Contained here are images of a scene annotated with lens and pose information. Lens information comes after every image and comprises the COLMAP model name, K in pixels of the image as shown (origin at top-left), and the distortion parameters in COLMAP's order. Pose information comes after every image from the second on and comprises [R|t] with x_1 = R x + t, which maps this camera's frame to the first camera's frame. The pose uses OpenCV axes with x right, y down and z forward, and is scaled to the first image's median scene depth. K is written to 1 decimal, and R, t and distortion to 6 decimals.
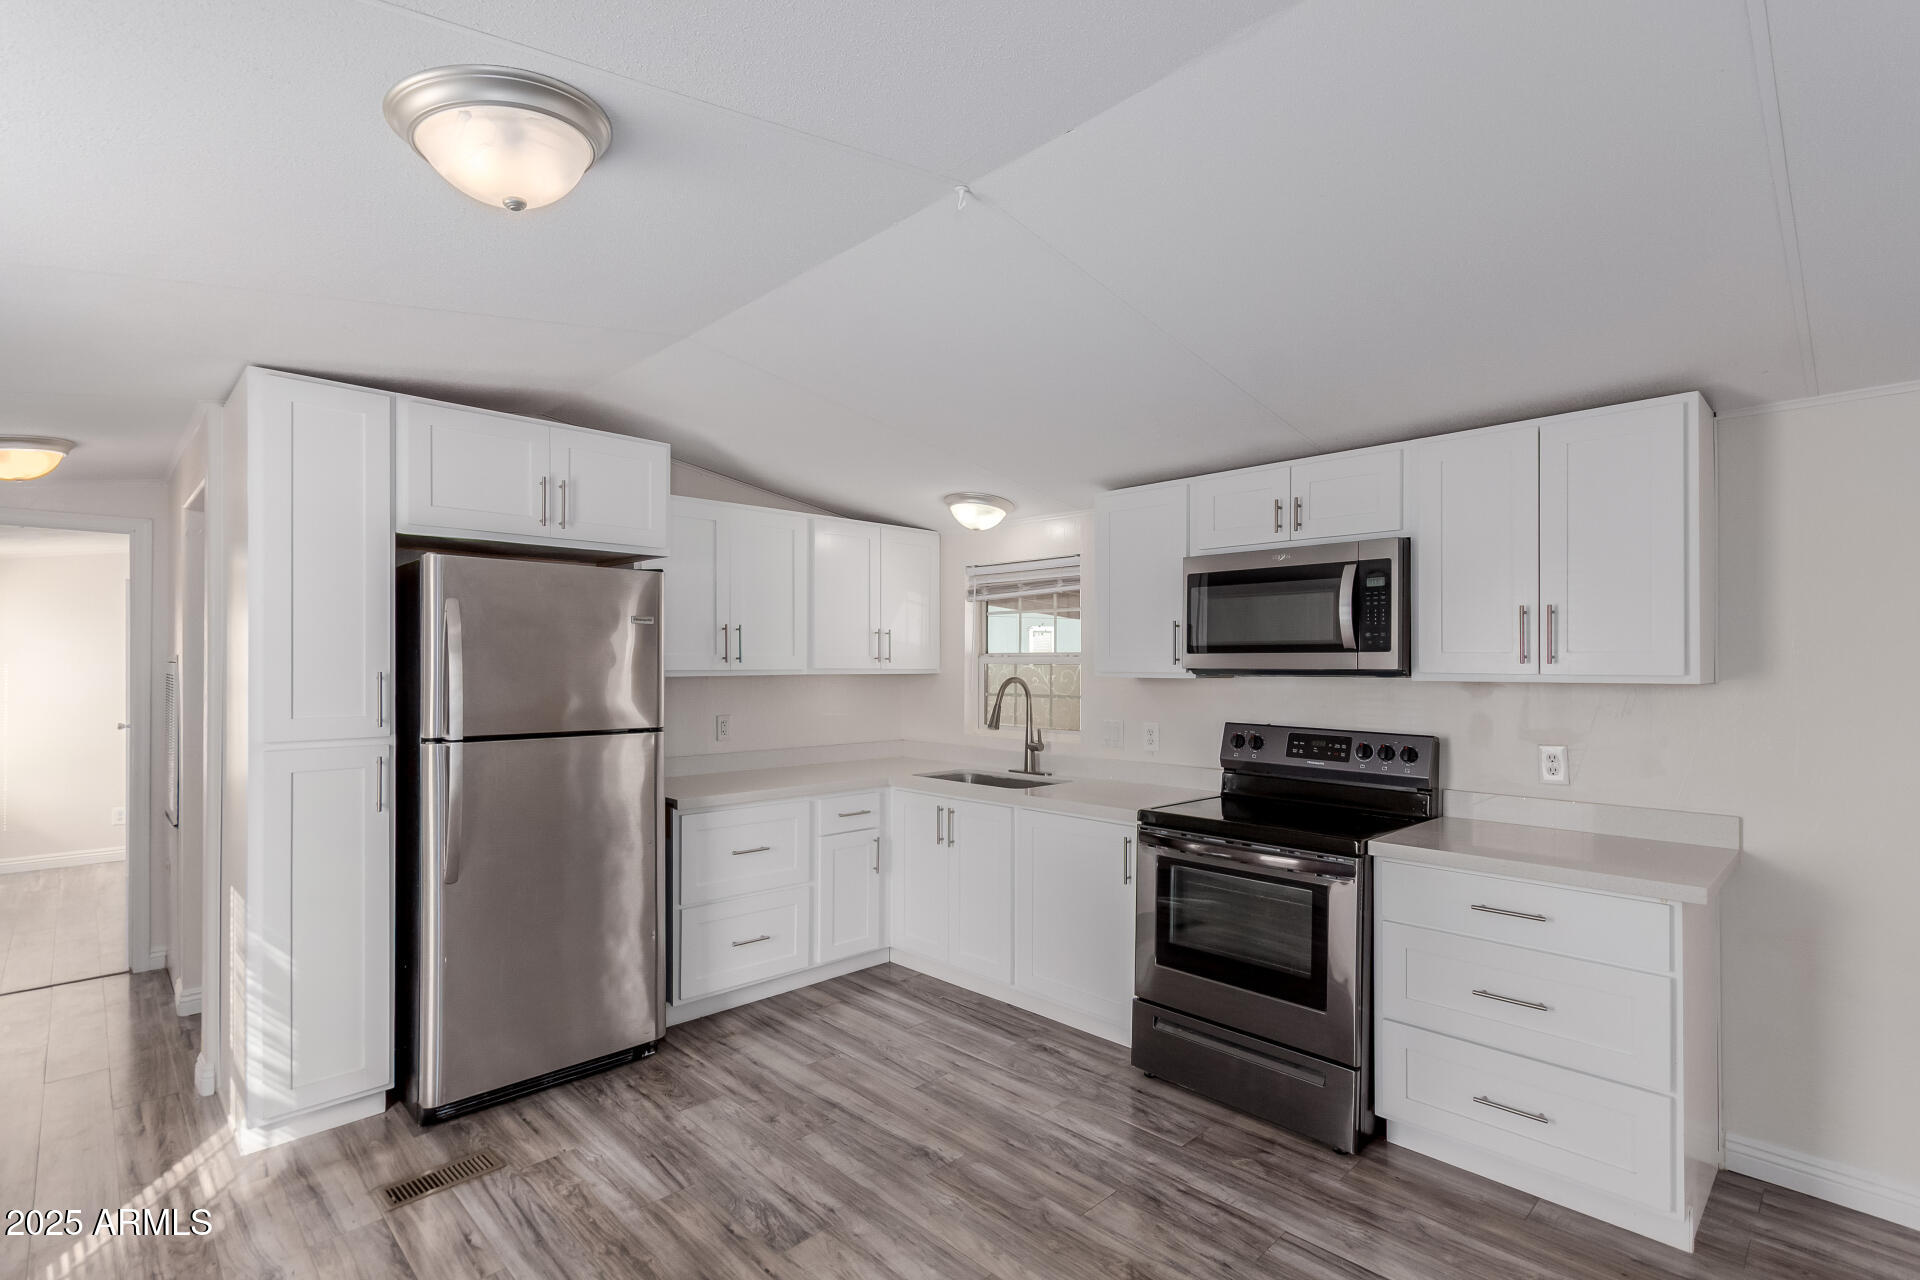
lens RADIAL K [[892.2, 0, 960.0], [0, 892.2, 640.0], [0, 0, 1]] dist [0.000463, -0.000048]
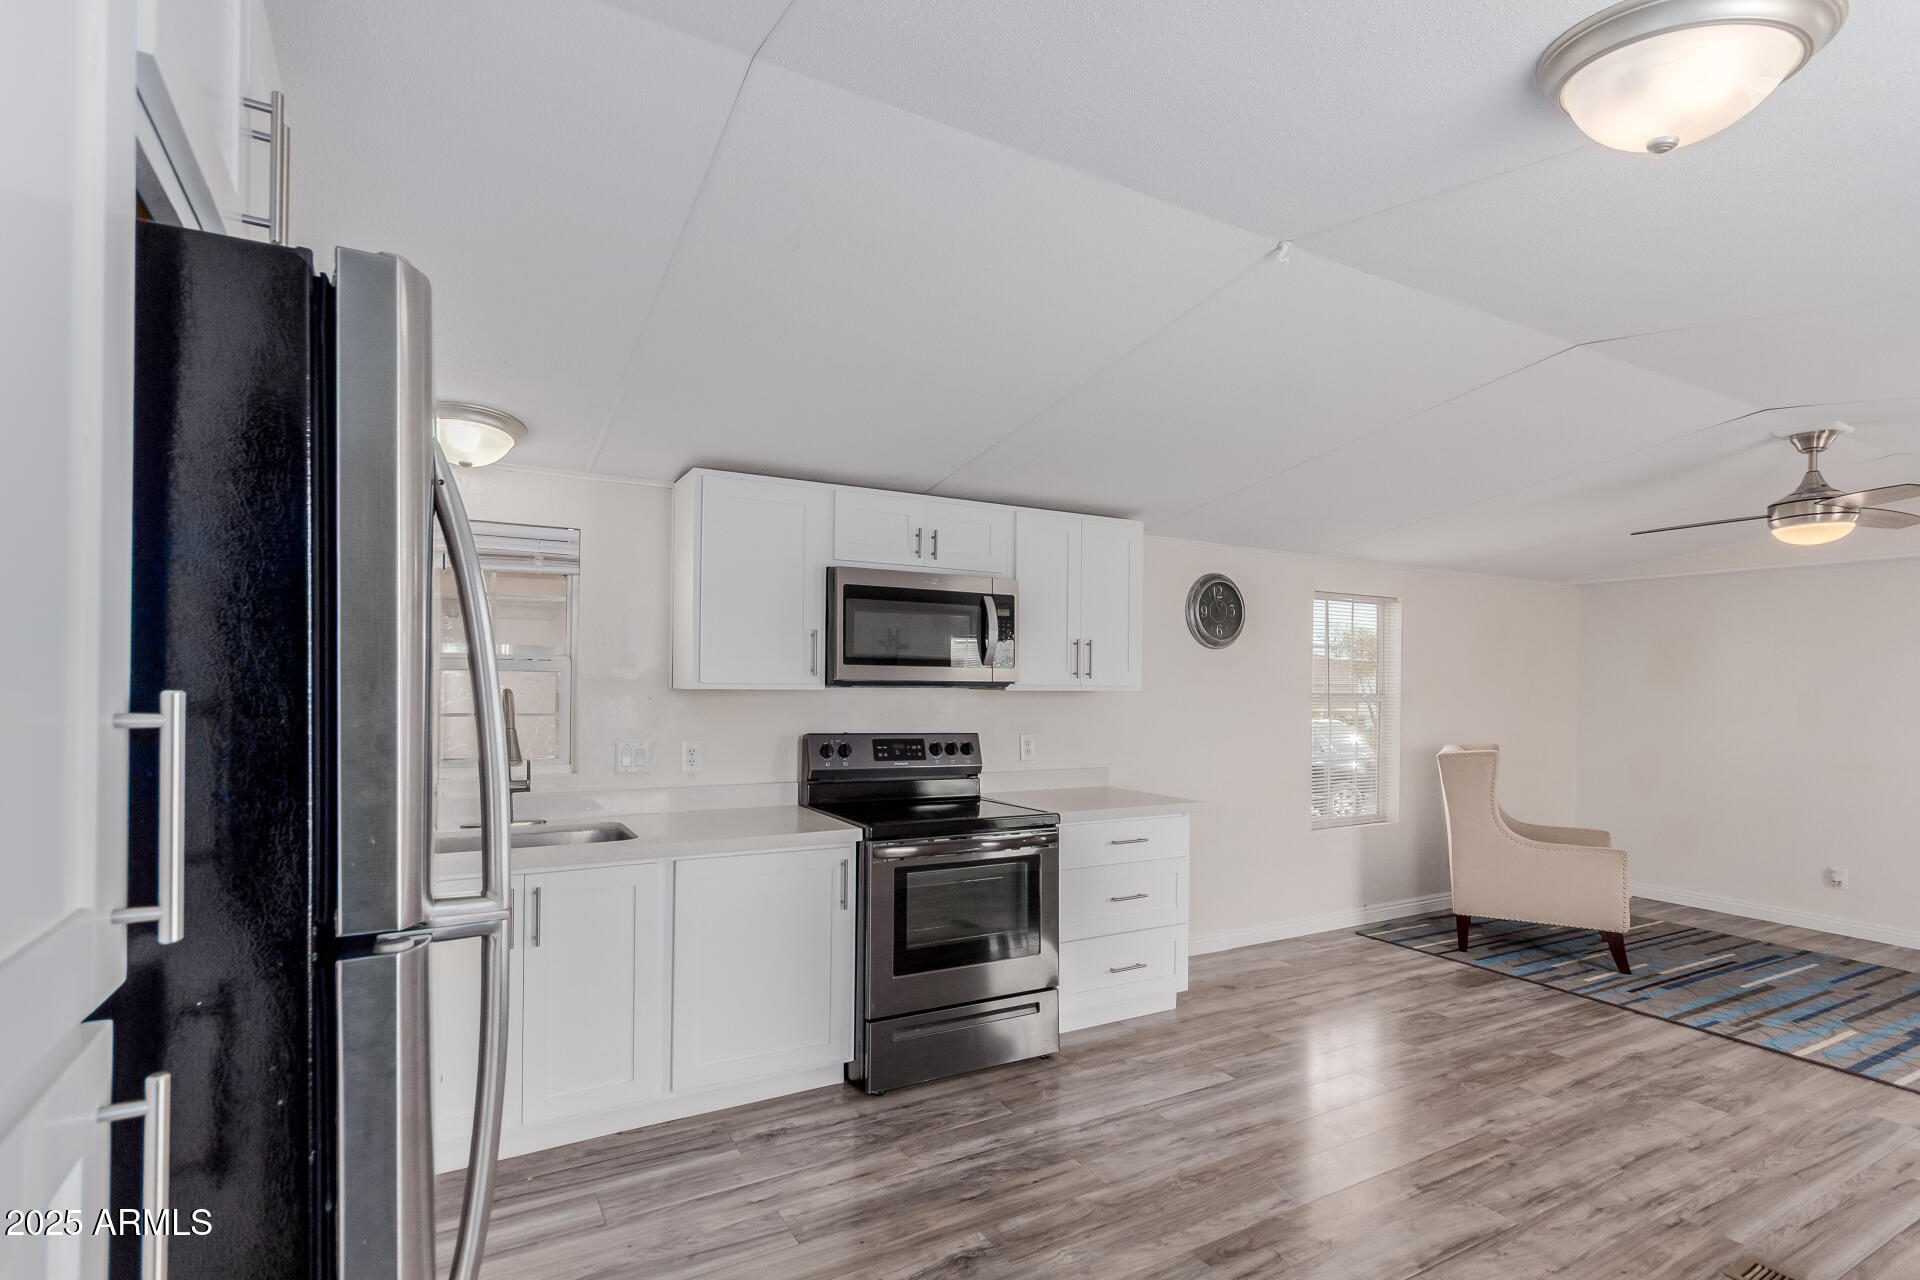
lens RADIAL K [[890.0, 0, 958.7], [0, 890.0, 670.0], [0, 0, 1]] dist [0.000055, -0.000009]
pose [[0.267763, 0.010385, 0.963429, -0.678851], [-0.042345, 0.999103, 0.001000, 0.014854], [-0.962554, -0.041064, 0.267963, 0.636286]]
